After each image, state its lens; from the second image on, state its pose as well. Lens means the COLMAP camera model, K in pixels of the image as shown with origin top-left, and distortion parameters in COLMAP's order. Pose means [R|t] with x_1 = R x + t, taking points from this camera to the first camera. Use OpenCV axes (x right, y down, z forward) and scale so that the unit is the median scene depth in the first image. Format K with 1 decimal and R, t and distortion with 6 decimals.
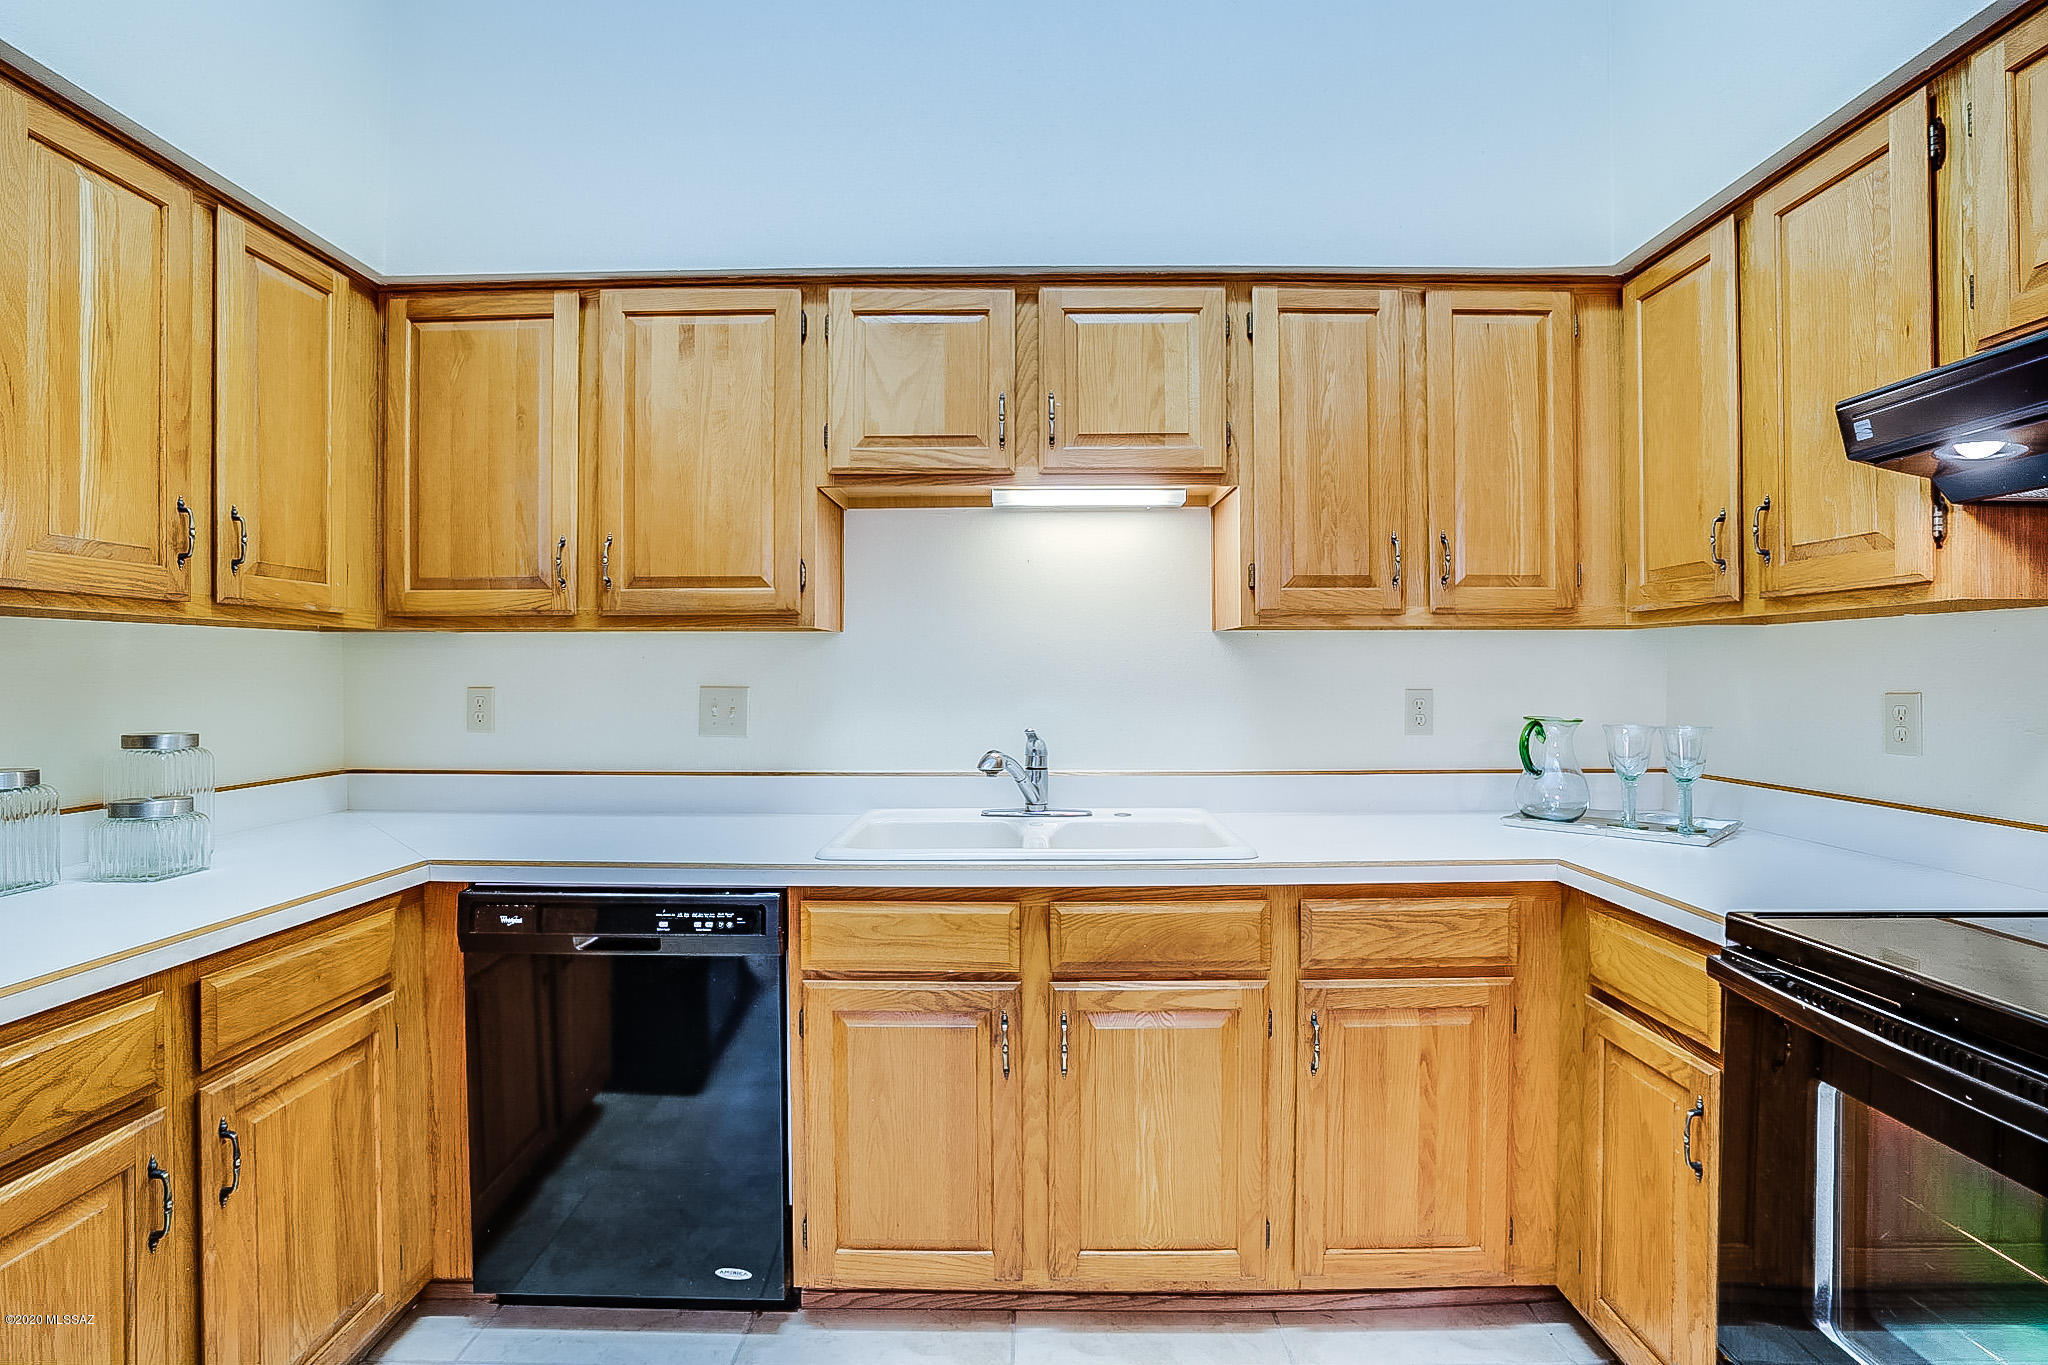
lens RADIAL K [[959.4, 0, 1014.4], [0, 959.4, 674.7], [0, 0, 1]] dist [-0.059577, 0.022409]
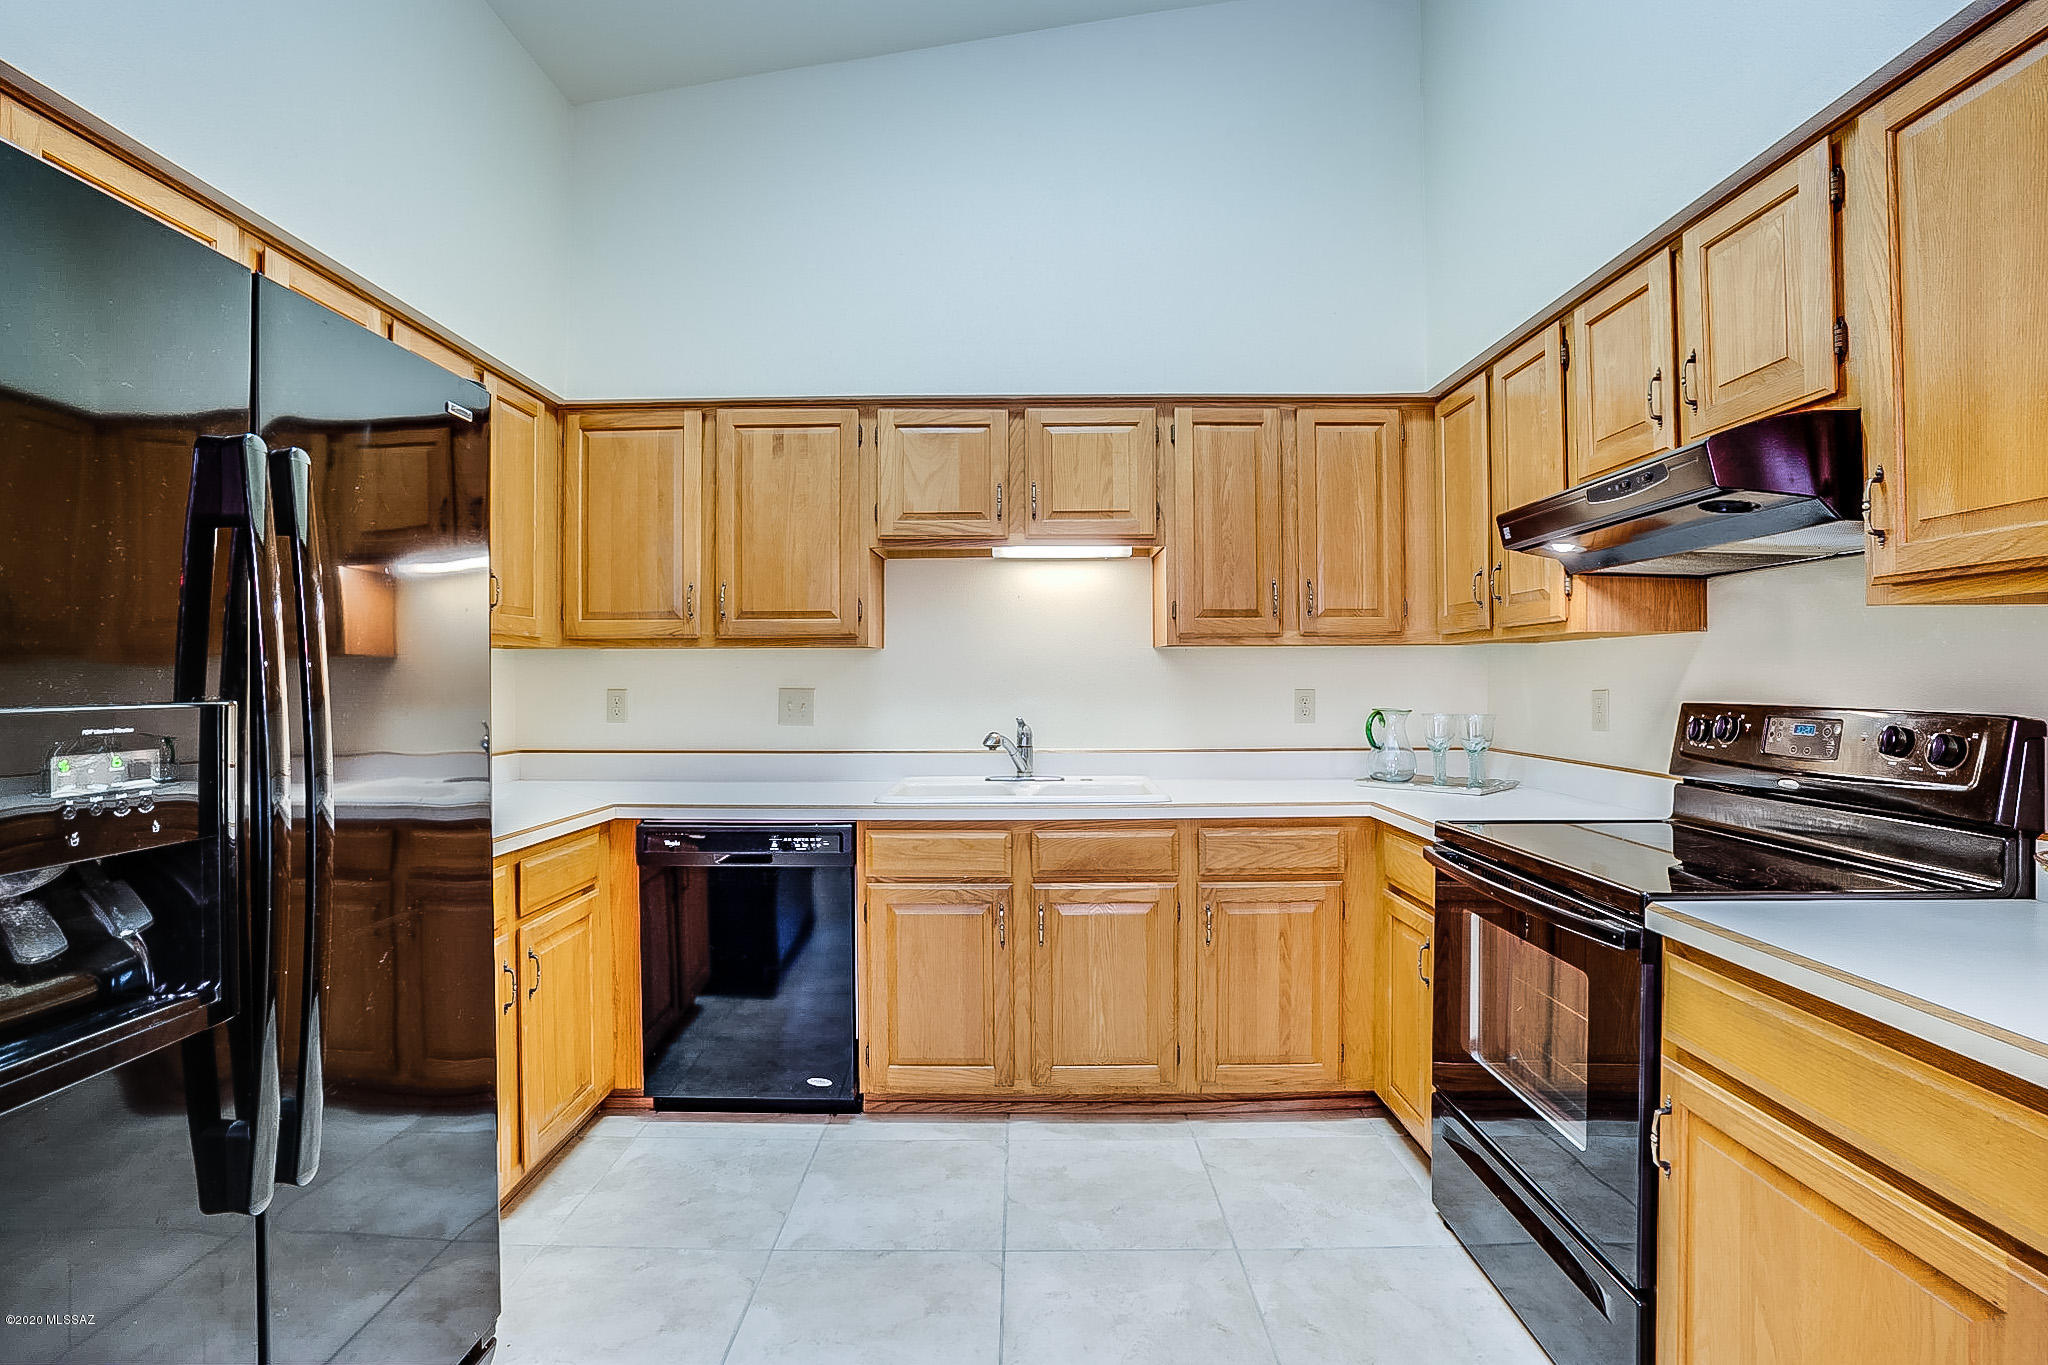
lens RADIAL K [[959.4, 0, 1014.4], [0, 959.4, 674.7], [0, 0, 1]] dist [-0.059577, 0.022409]
pose [[0.999998, -0.001848, 0.000522, 0.009183], [0.001851, 0.999981, -0.005802, 0.001860], [-0.000511, 0.005803, 0.999983, -0.471116]]
